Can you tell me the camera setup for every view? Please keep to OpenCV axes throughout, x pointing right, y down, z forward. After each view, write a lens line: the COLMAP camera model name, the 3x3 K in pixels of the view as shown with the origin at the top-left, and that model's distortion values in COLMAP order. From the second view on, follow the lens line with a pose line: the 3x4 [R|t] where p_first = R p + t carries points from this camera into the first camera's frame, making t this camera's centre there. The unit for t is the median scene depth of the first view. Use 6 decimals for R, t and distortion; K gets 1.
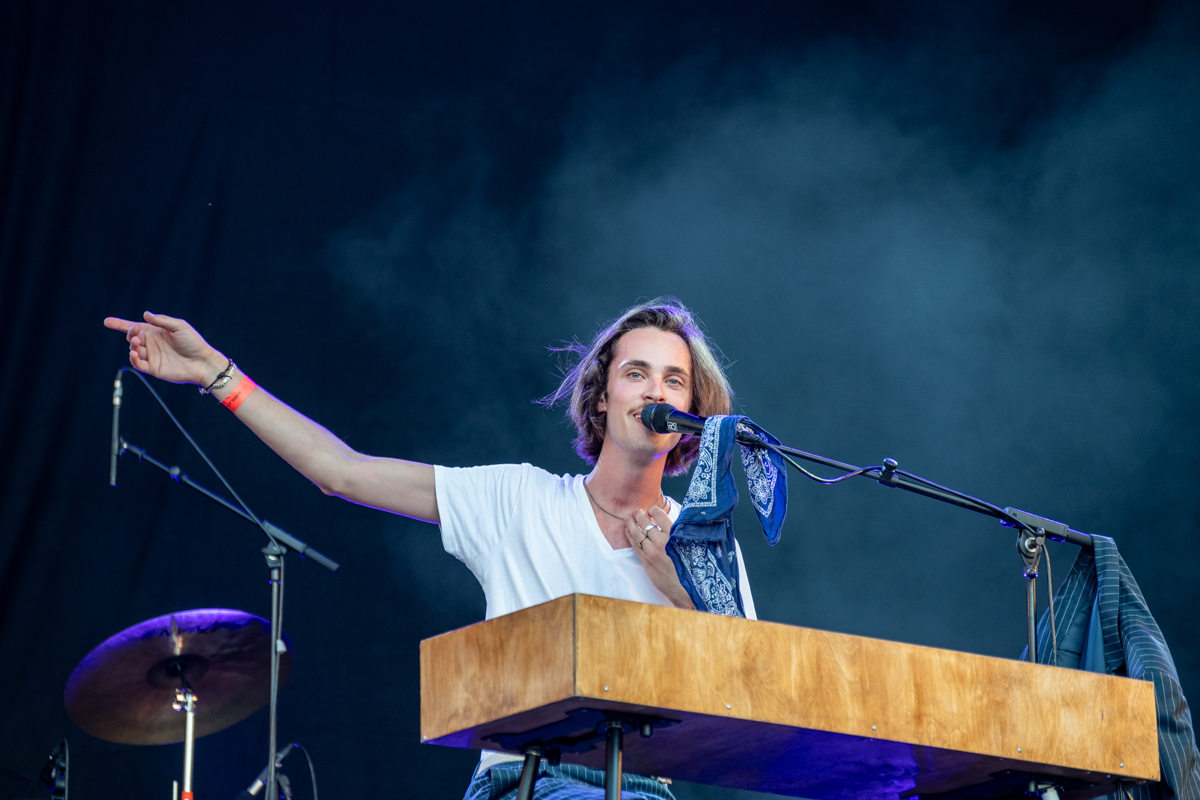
lens RADIAL K [[6519.1, 0, 625.8], [0, 6519.1, 371.6], [0, 0, 1]] dist [1.588150, 0.000000]
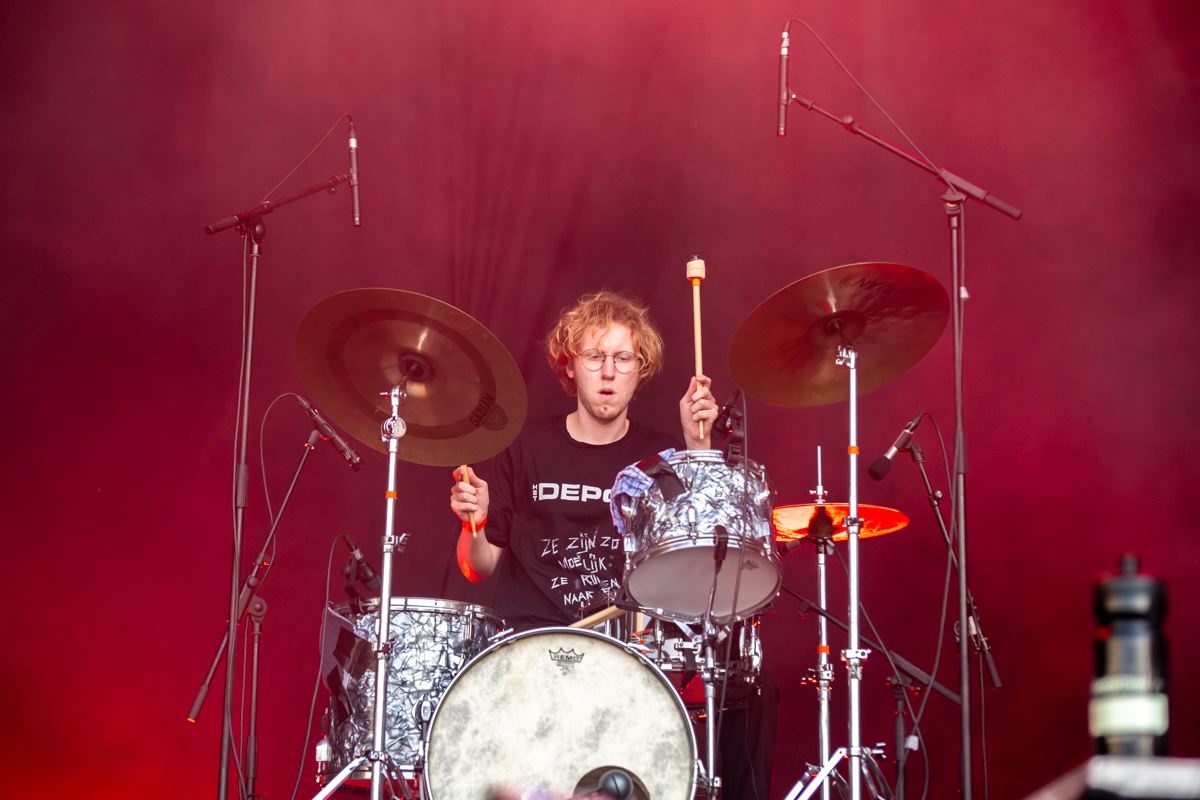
lens RADIAL K [[3302.1, 0, 600.2], [0, 3302.1, 390.0], [0, 0, 1]] dist [0.057653, 0.000000]
pose [[0.999980, 0.000902, -0.006258, -0.133054], [-0.000910, 0.999999, -0.001176, 0.073086], [0.006257, 0.001182, 0.999980, 0.658159]]
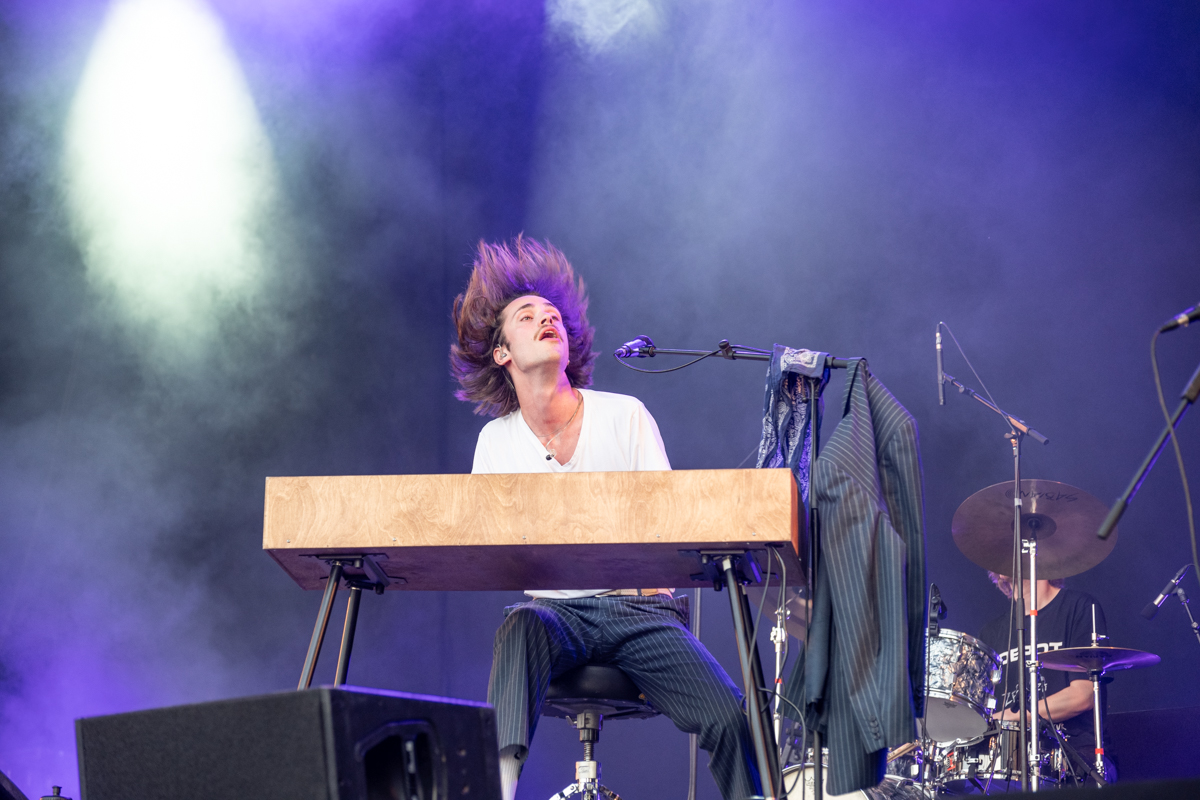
lens RADIAL K [[4204.2, 0, 590.1], [0, 4204.2, 356.1], [0, 0, 1]] dist [0.646710, 0.000000]
pose [[0.707716, -0.162941, -0.687450, 0.656151], [0.152017, 0.985370, -0.077056, 0.086219], [0.689948, -0.049970, 0.722132, 0.368461]]
